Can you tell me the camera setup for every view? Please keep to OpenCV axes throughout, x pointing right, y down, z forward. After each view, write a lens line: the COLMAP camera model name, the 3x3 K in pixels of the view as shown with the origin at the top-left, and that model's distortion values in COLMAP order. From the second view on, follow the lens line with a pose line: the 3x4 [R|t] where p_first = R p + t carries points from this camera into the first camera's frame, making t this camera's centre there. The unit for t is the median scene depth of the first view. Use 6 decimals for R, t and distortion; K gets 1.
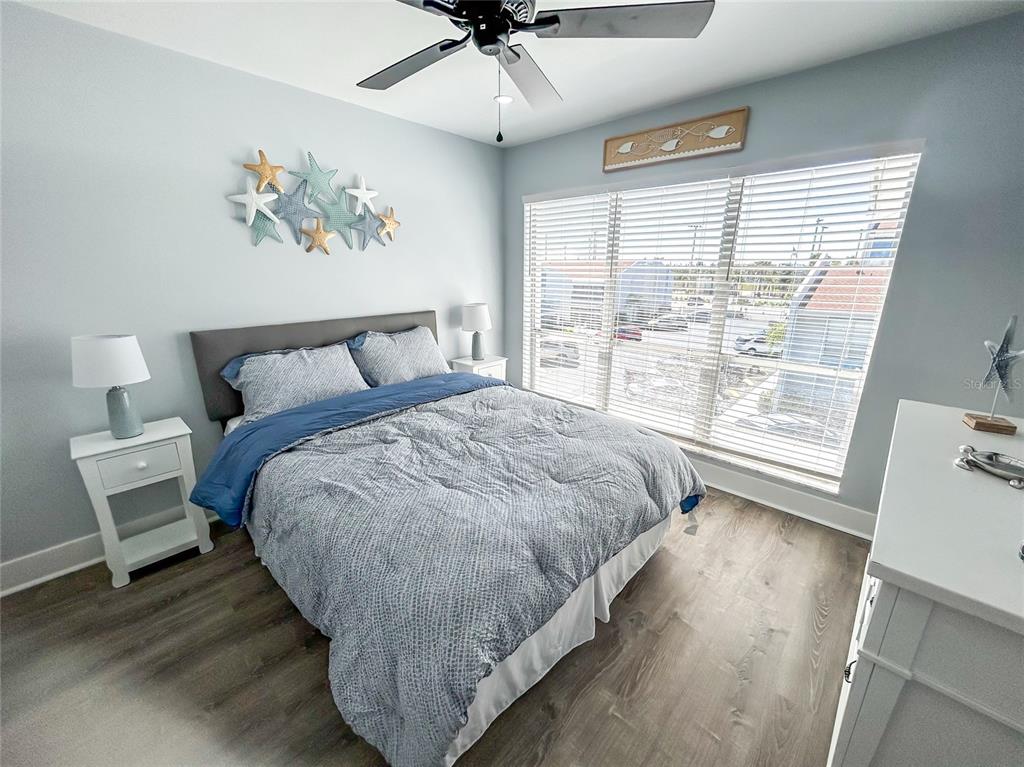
lens RADIAL K [[410.5, 0, 512.0], [0, 410.5, 383.5], [0, 0, 1]] dist [0.000237, 0.000051]
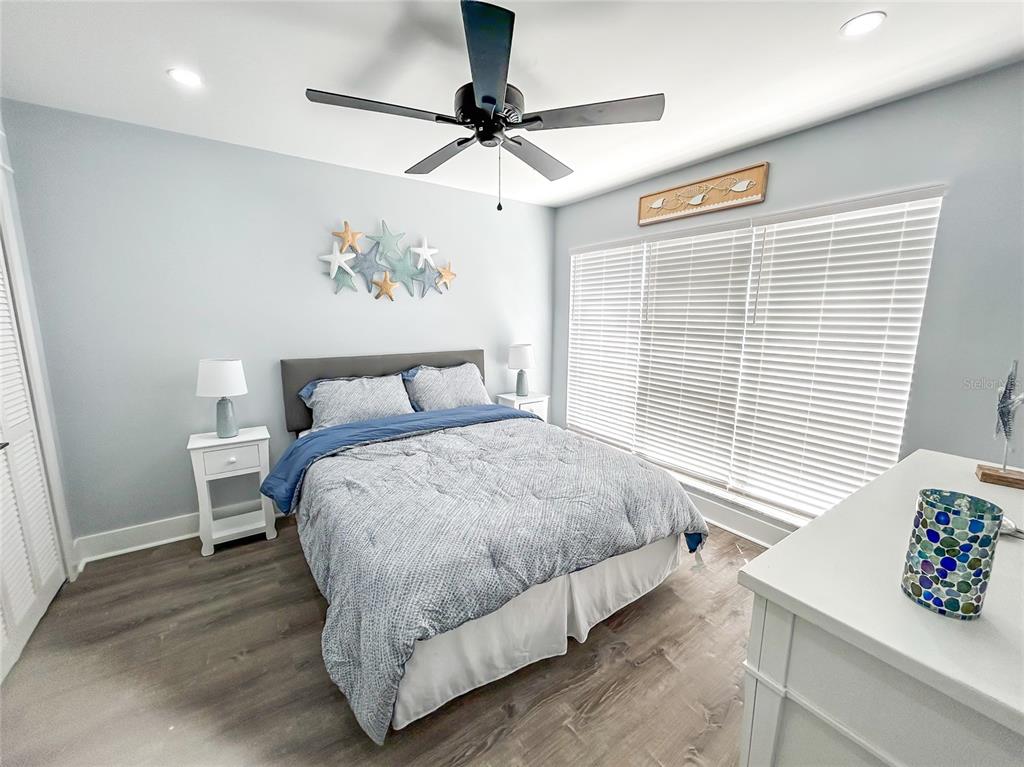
lens RADIAL K [[410.8, 0, 512.0], [0, 410.8, 383.5], [0, 0, 1]] dist [-0.001552, -0.000157]
pose [[0.977653, 0.038477, -0.206675, 0.209804], [-0.060632, 0.992940, -0.101952, 0.039620], [0.201293, 0.112205, 0.973083, -0.102770]]
